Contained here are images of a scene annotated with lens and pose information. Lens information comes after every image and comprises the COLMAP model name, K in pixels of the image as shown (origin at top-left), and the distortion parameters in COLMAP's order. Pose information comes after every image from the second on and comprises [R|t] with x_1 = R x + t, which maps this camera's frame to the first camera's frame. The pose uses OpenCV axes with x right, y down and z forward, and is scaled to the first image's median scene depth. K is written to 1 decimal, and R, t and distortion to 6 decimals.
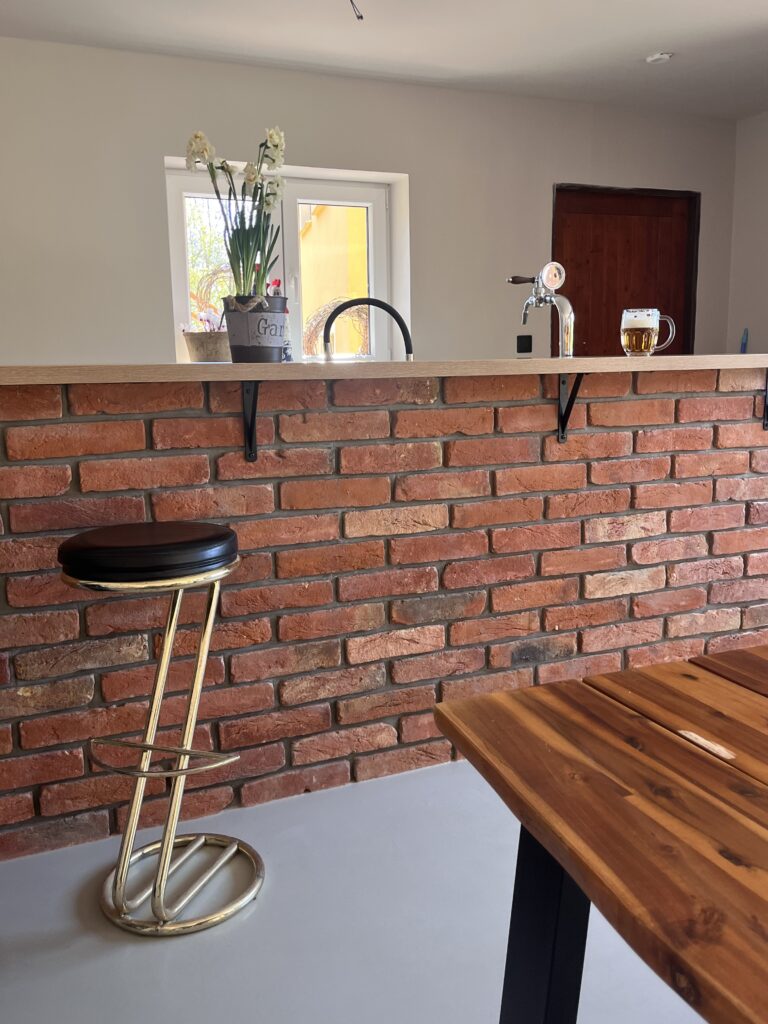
lens RADIAL K [[832.9, 0, 384.3], [0, 832.9, 513.2], [0, 0, 1]] dist [0.035348, 0.003956]
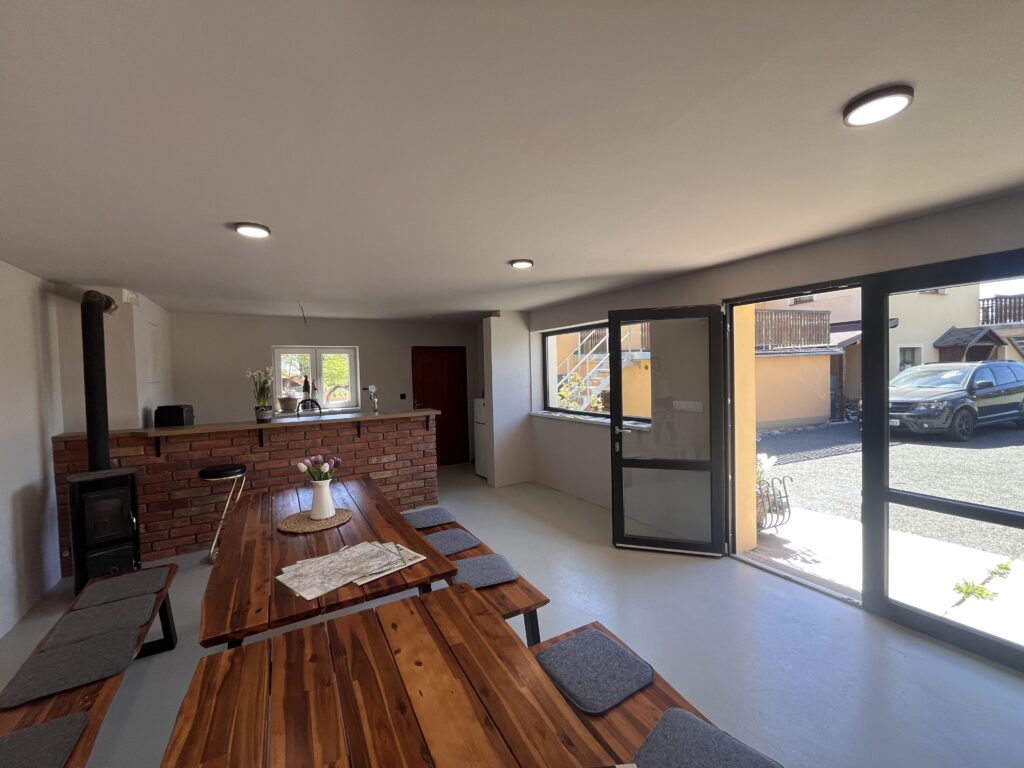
lens RADIAL K [[411.0, 0, 512.3], [0, 411.0, 380.8], [0, 0, 1]] dist [-0.000024, -0.000038]
pose [[0.990376, -0.011576, 0.137917, 0.717388], [0.032747, 0.987800, -0.152247, -0.035582], [-0.134472, 0.155298, 0.978673, -1.071891]]
